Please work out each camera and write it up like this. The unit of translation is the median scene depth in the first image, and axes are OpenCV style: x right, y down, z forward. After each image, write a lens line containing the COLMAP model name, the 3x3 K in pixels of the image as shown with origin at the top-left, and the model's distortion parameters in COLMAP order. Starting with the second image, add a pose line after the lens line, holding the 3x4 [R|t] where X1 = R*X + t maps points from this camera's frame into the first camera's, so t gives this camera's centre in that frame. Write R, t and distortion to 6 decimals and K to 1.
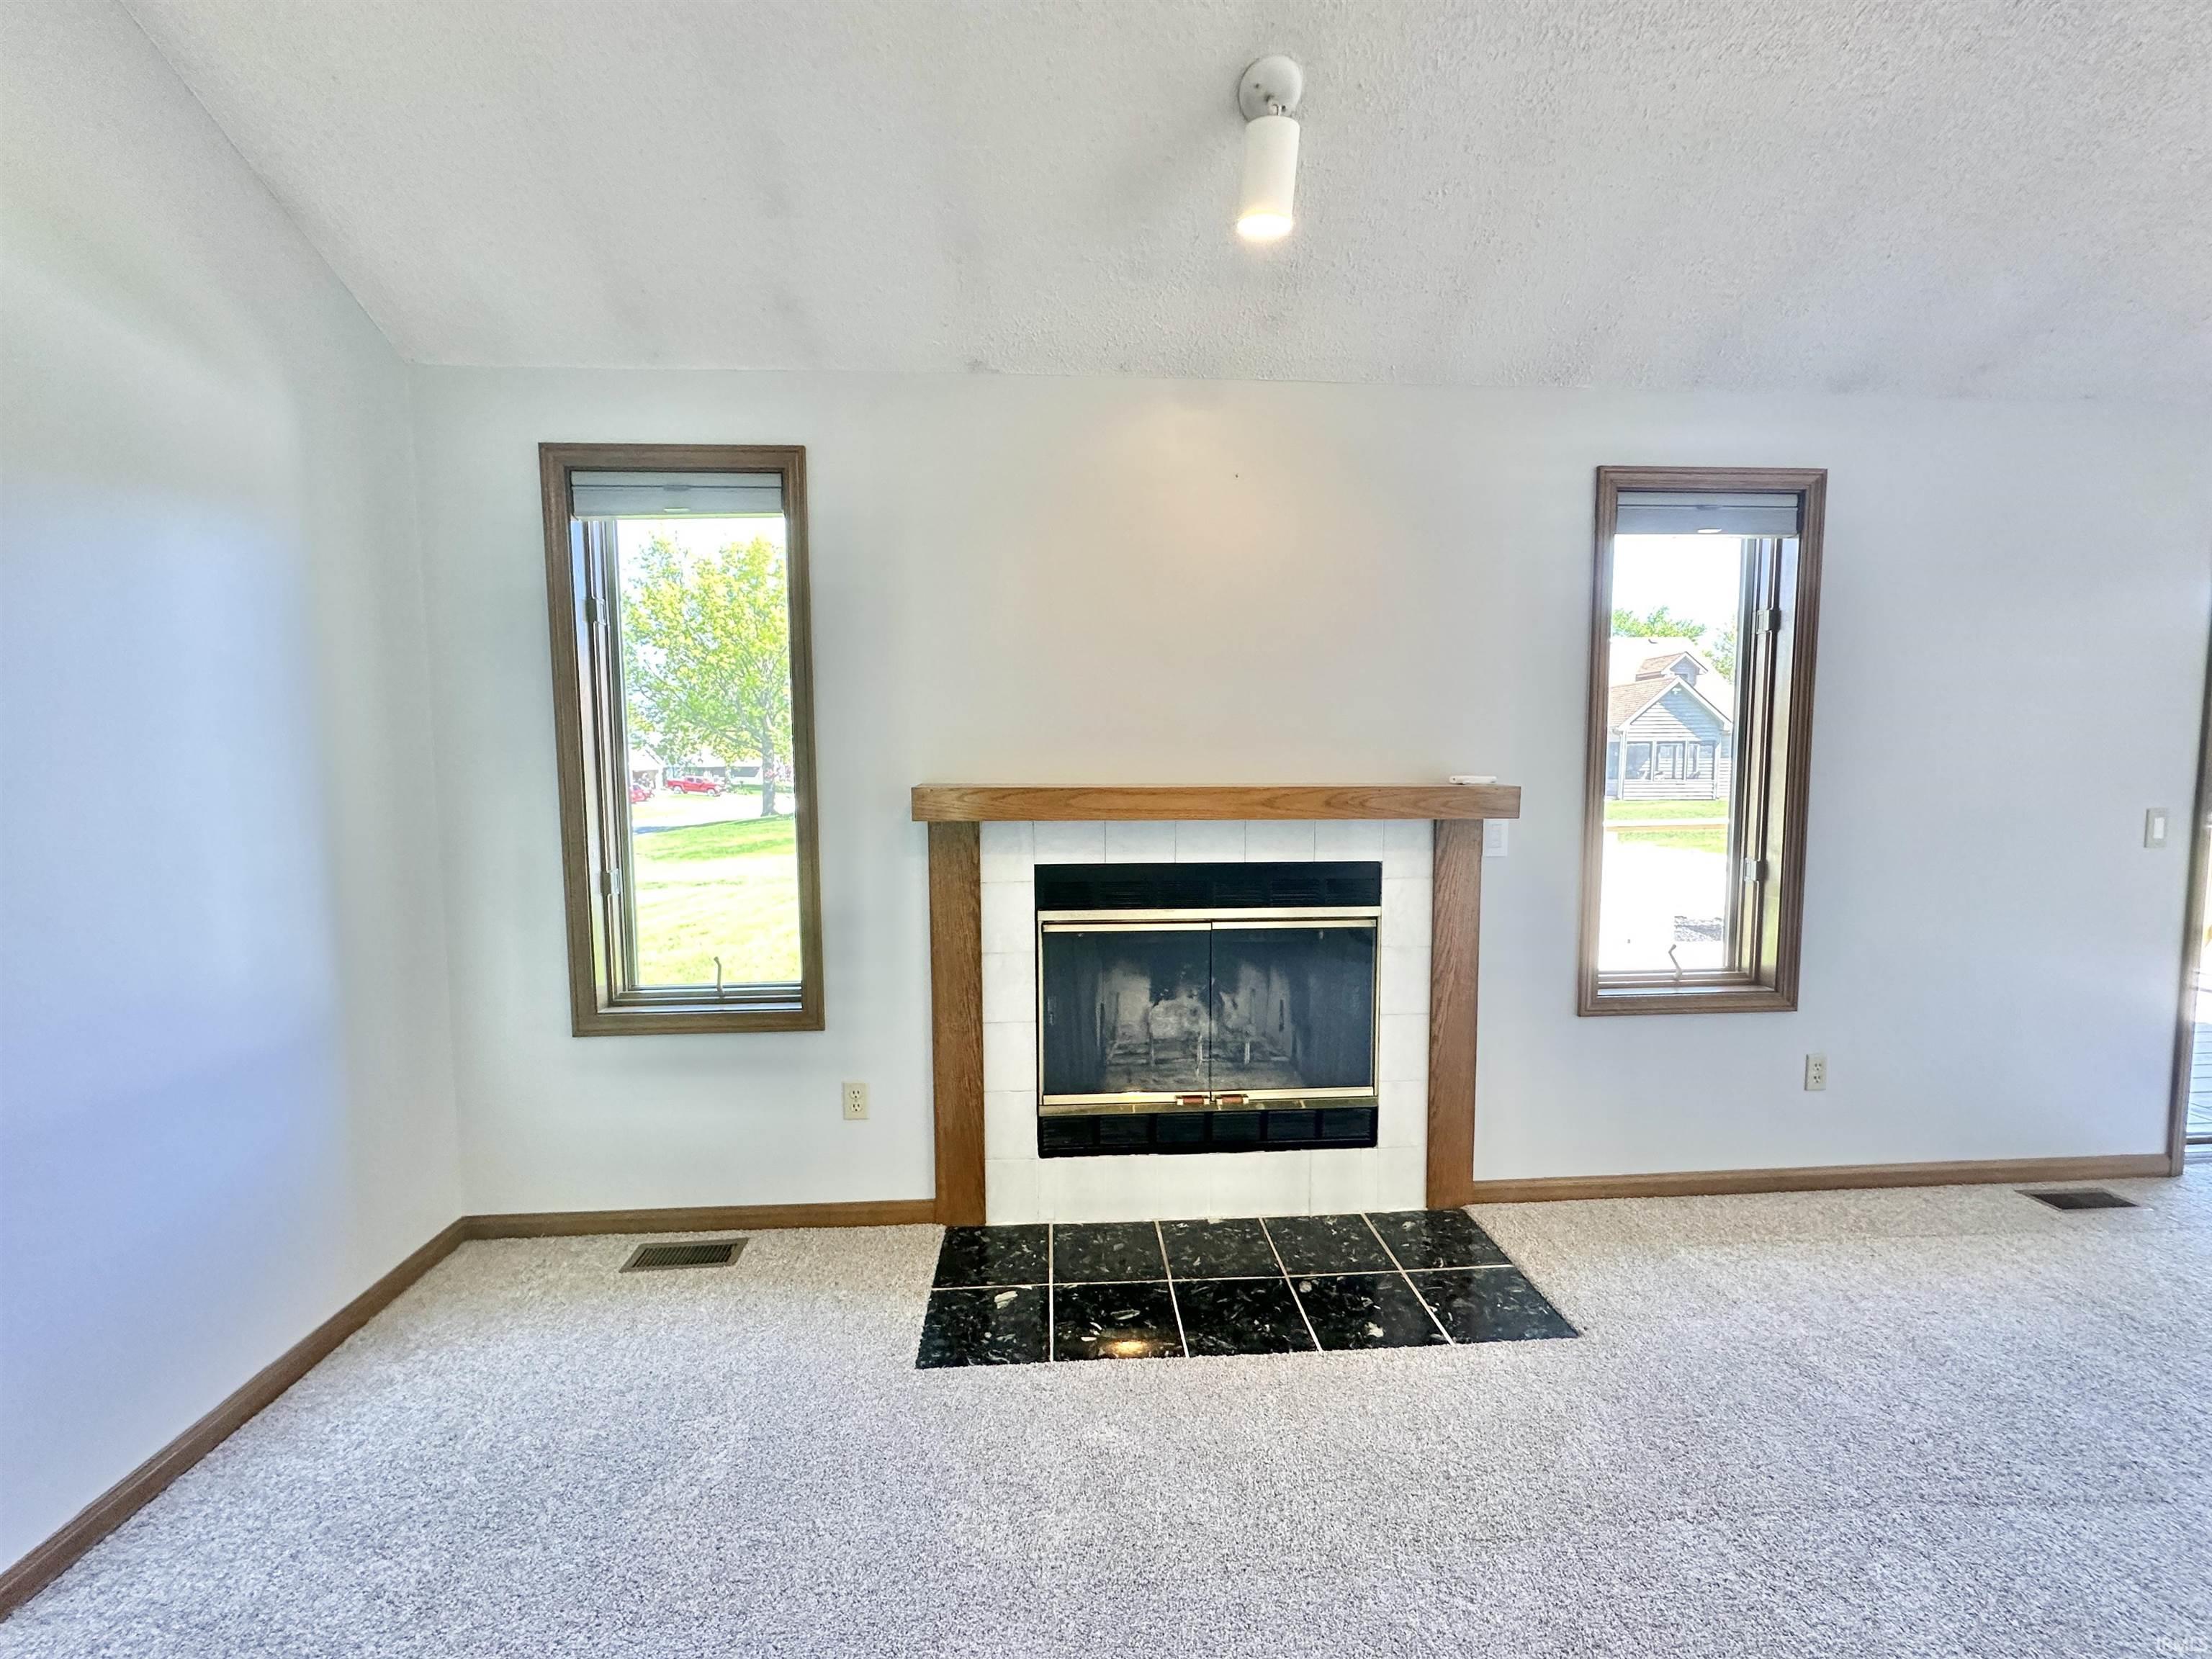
lens RADIAL K [[879.8, 0, 1100.2], [0, 879.8, 835.7], [0, 0, 1]] dist [-0.001496, -0.000164]
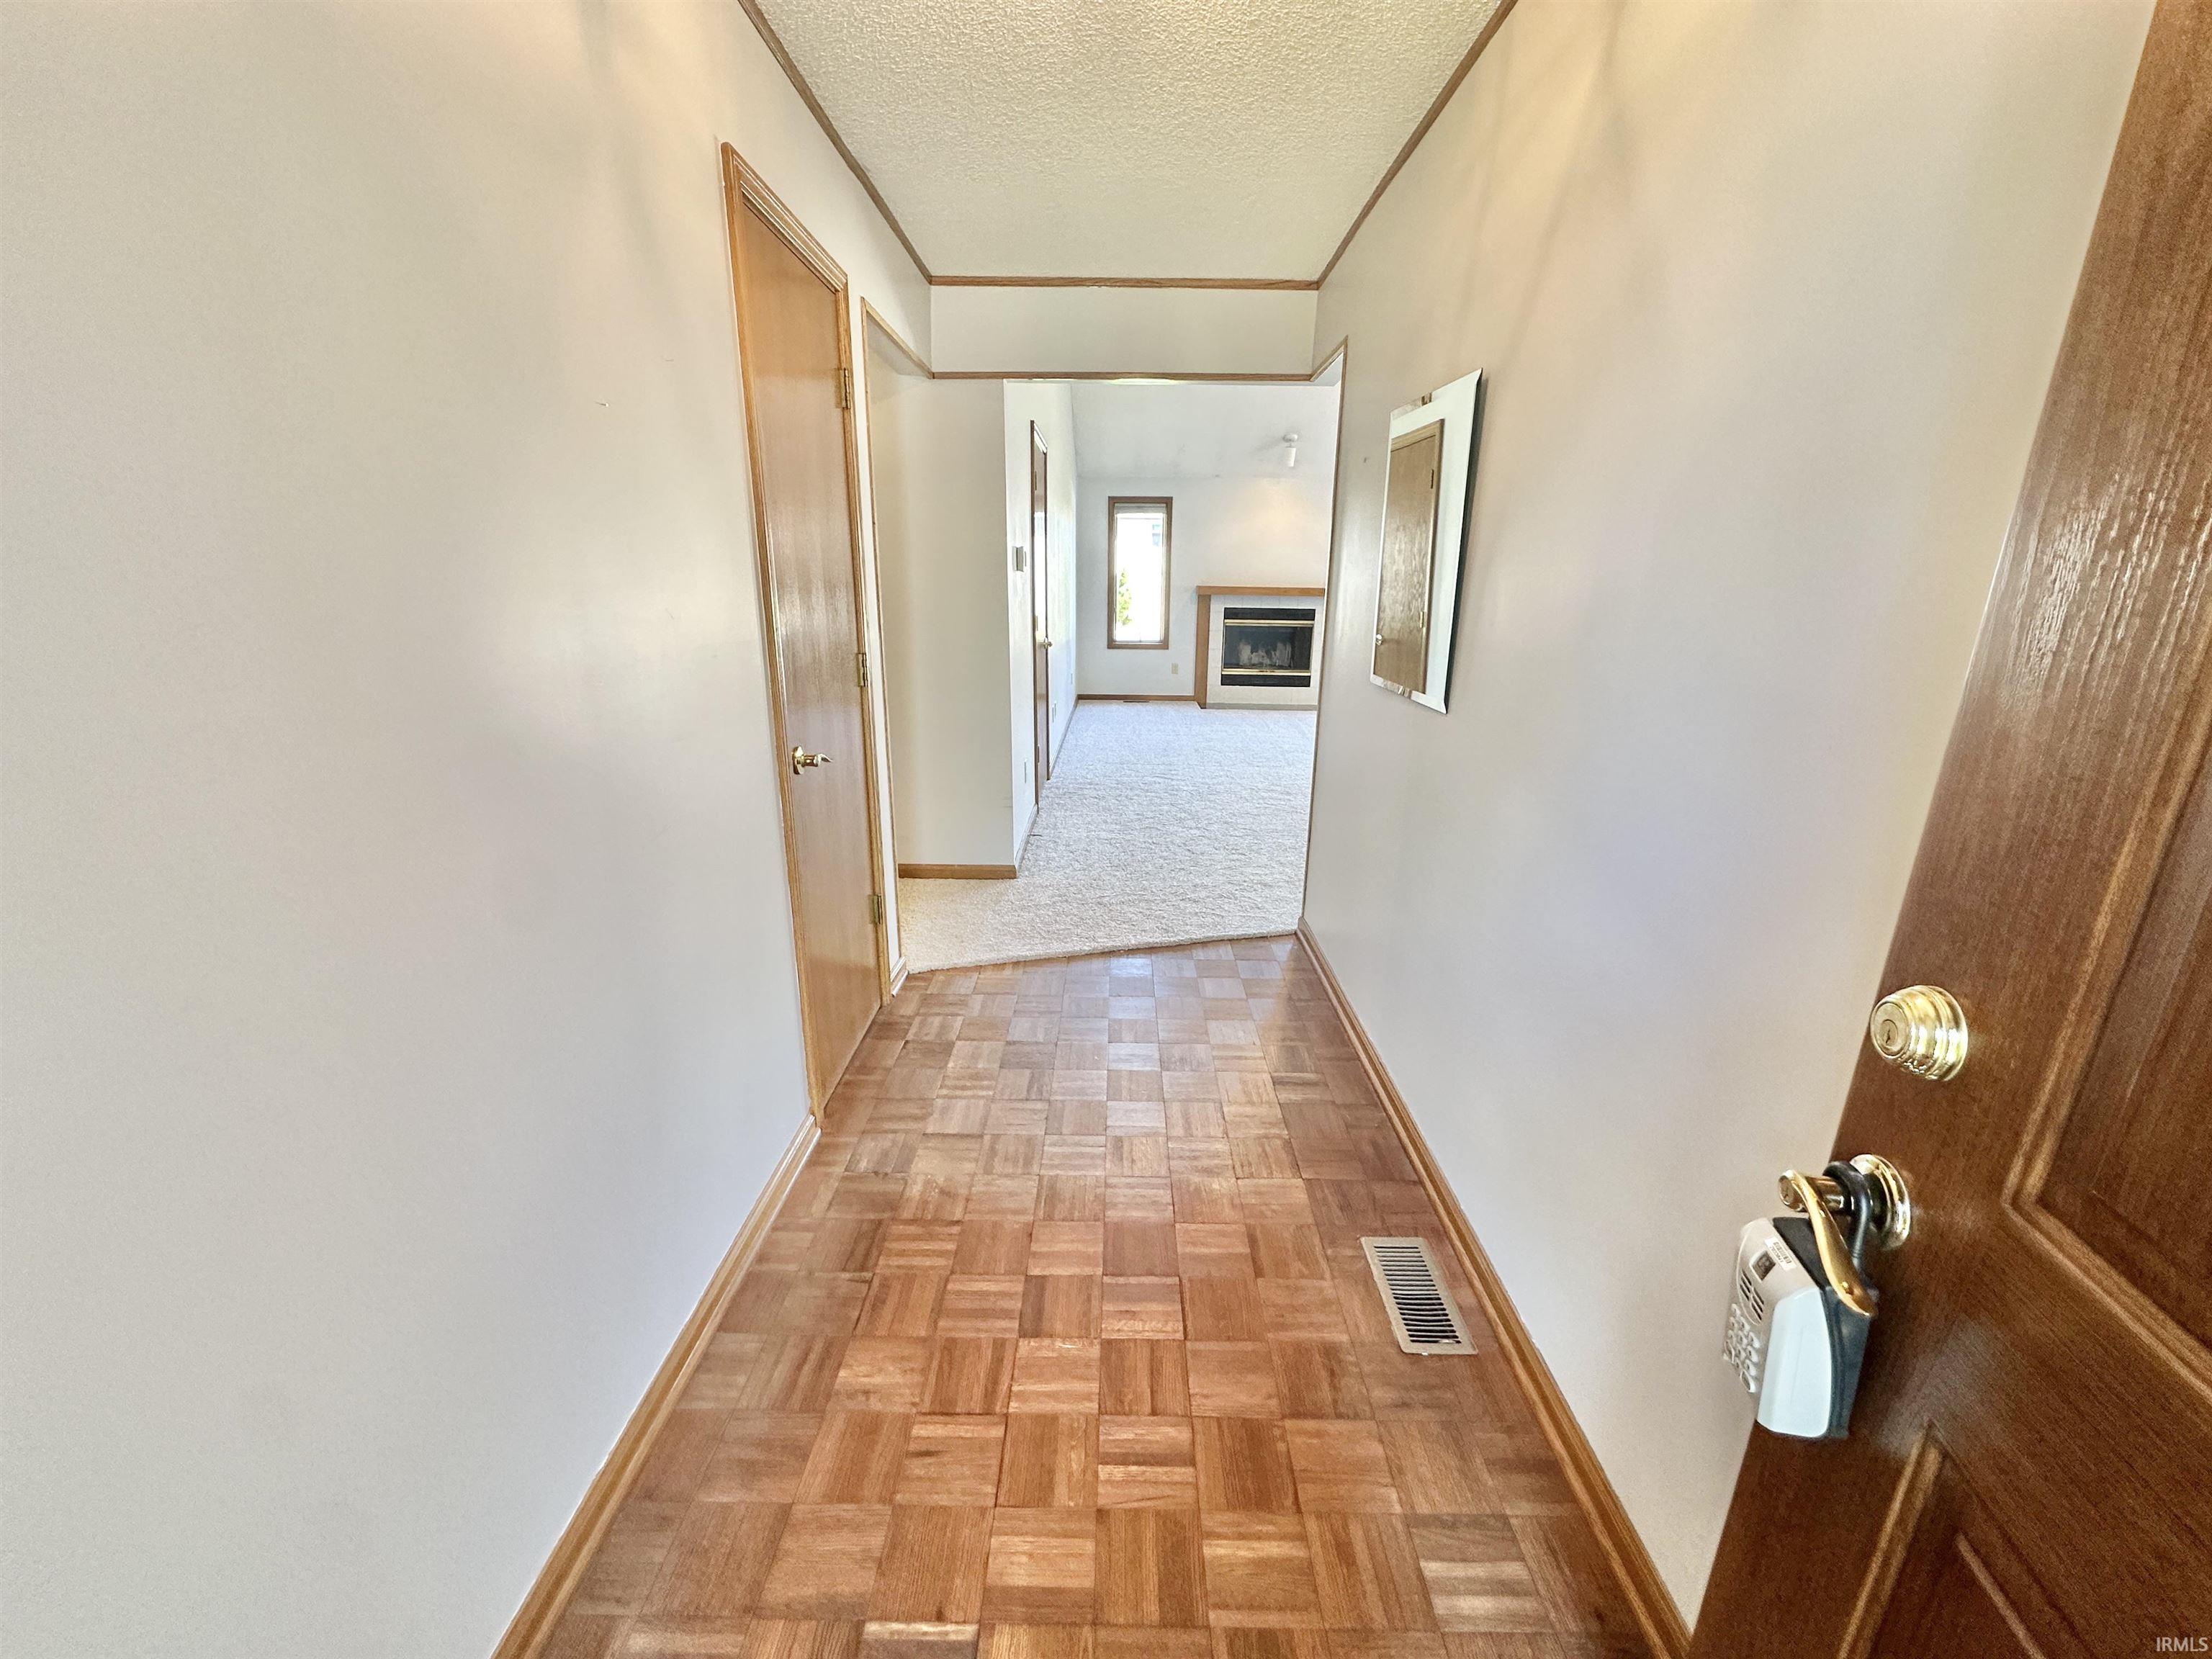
lens RADIAL K [[879.8, 0, 1098.4], [0, 879.8, 834.3], [0, 0, 1]] dist [-0.001496, -0.000164]
pose [[0.996726, 0.037231, -0.071776, -0.304103], [-0.020996, 0.976410, 0.214901, 0.183388], [0.078084, -0.212690, 0.973995, -2.961521]]
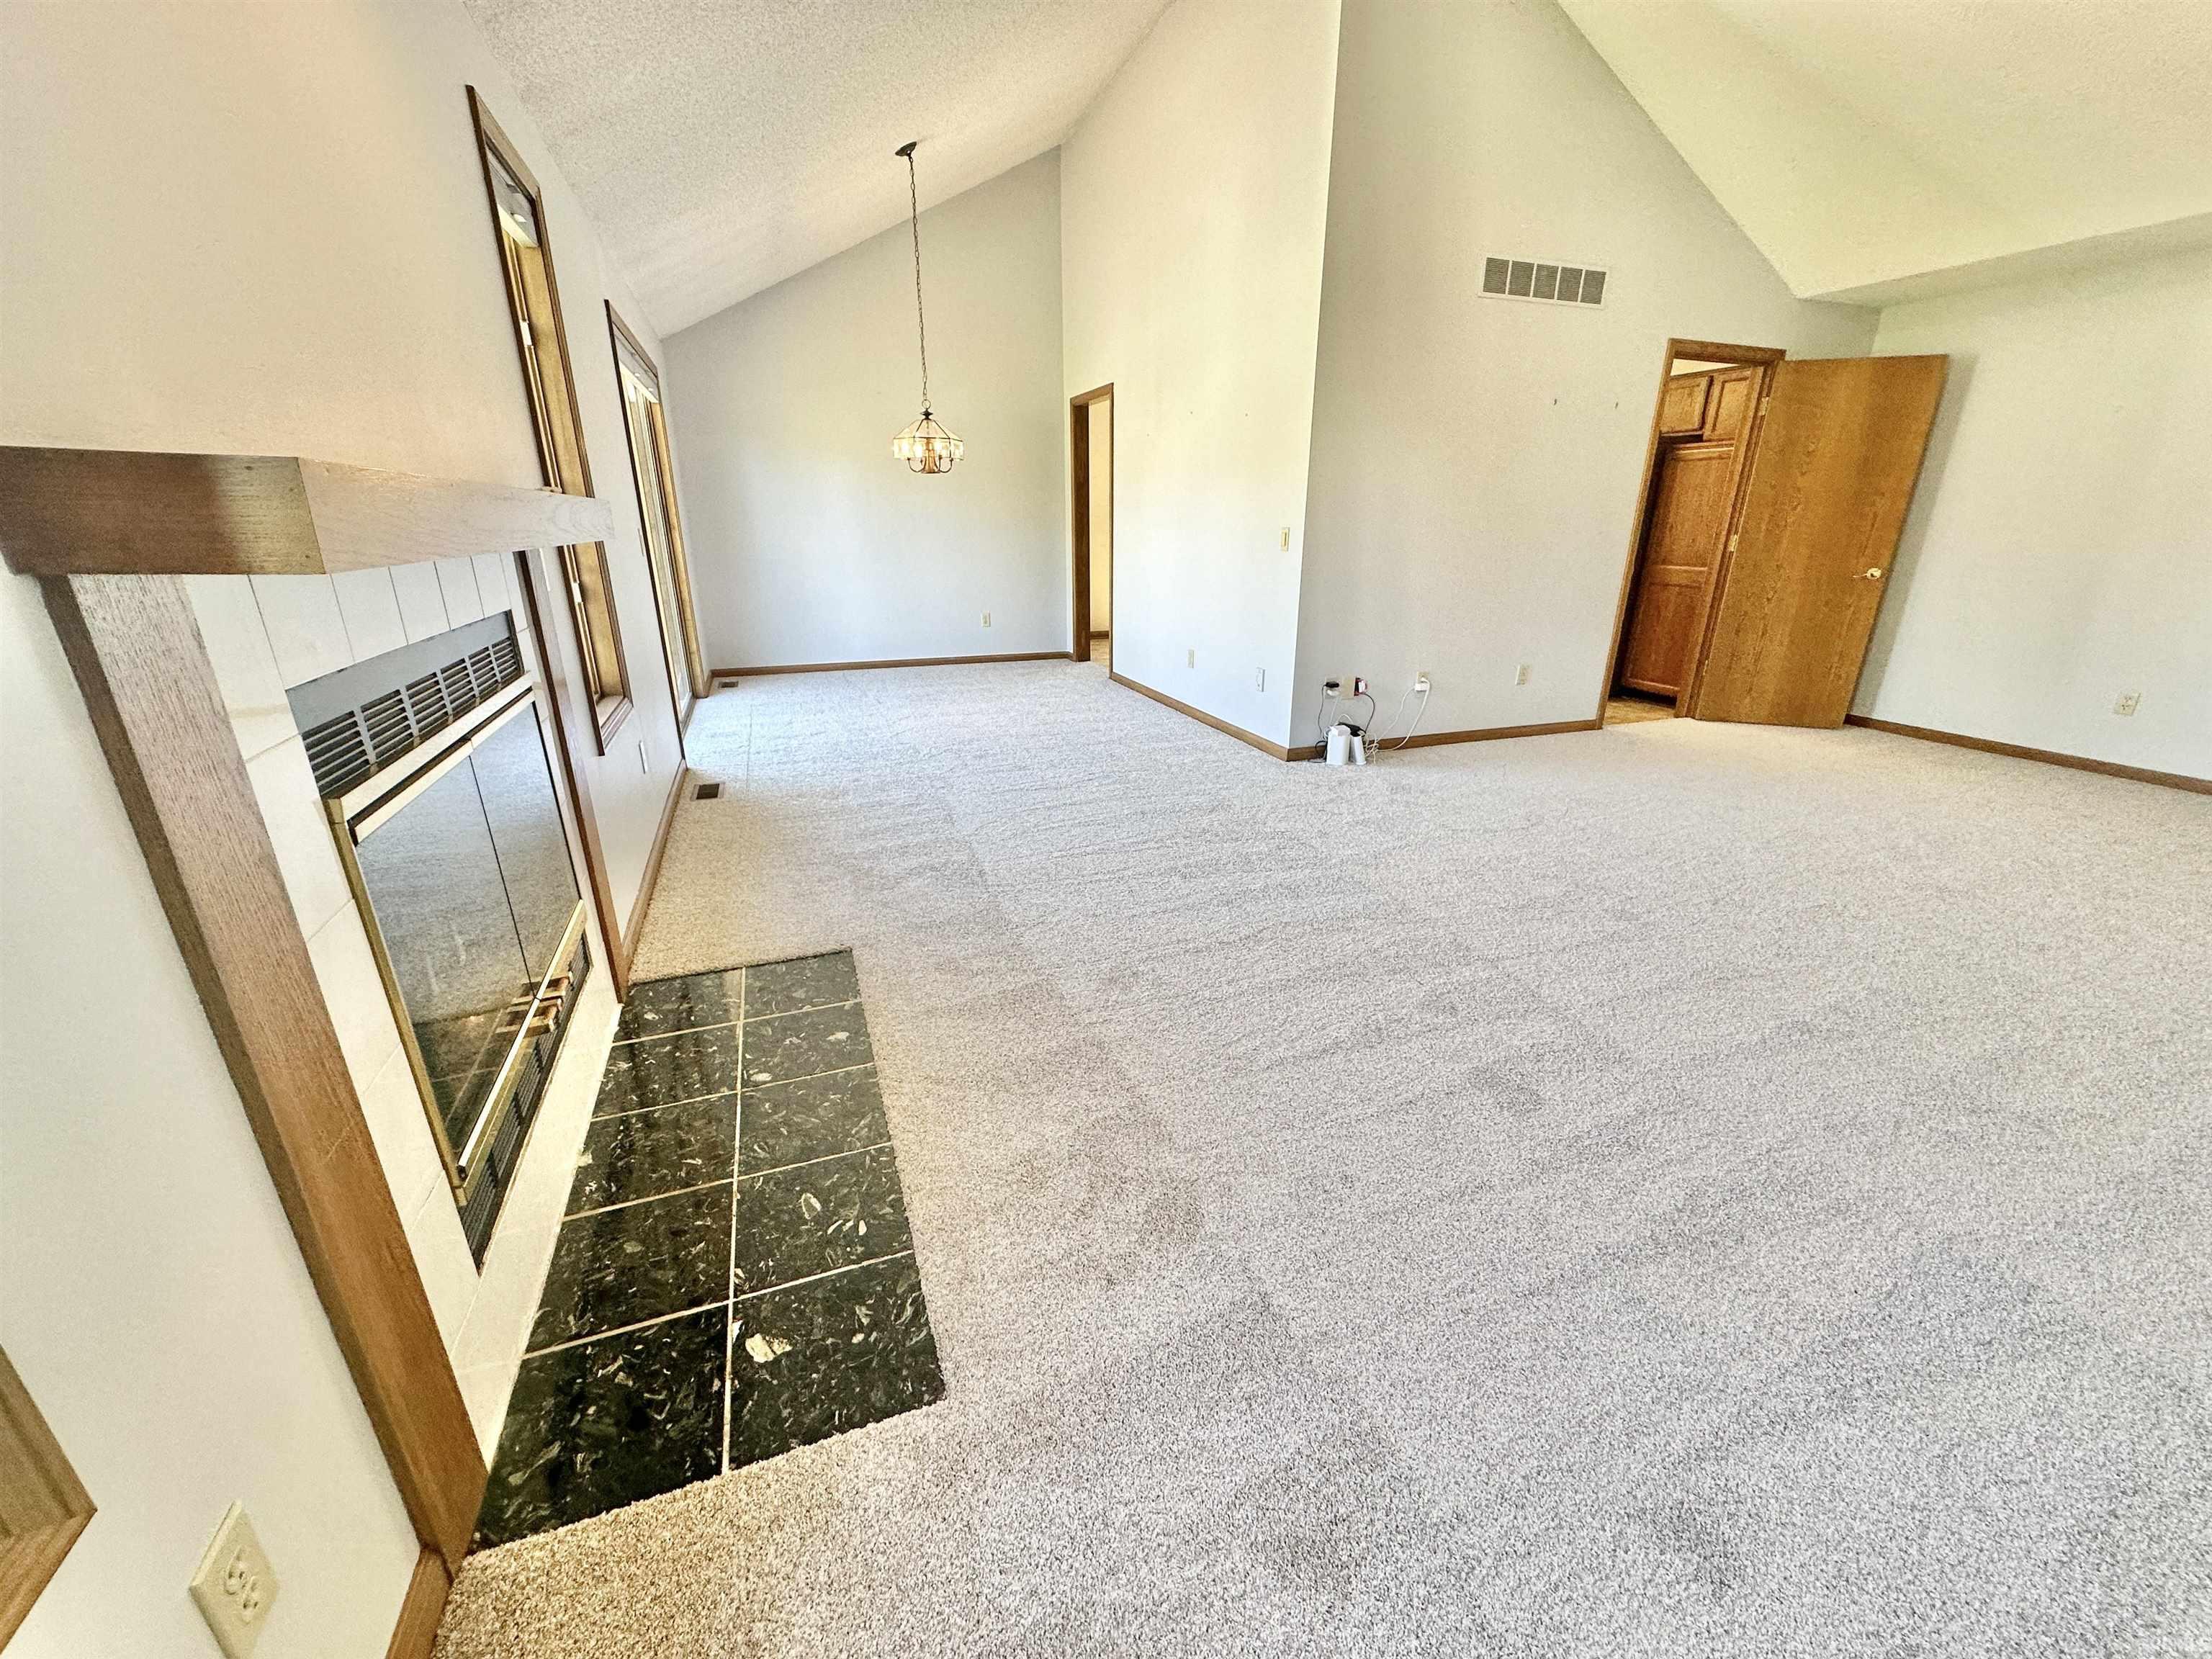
lens RADIAL K [[879.8, 0, 1109.8], [0, 879.8, 834.4], [0, 0, 1]] dist [-0.001496, -0.000164]
pose [[-0.295934, -0.322423, 0.899148, -0.536408], [0.081525, 0.929350, 0.360086, -0.020800], [-0.951723, 0.179865, -0.248741, 0.725762]]
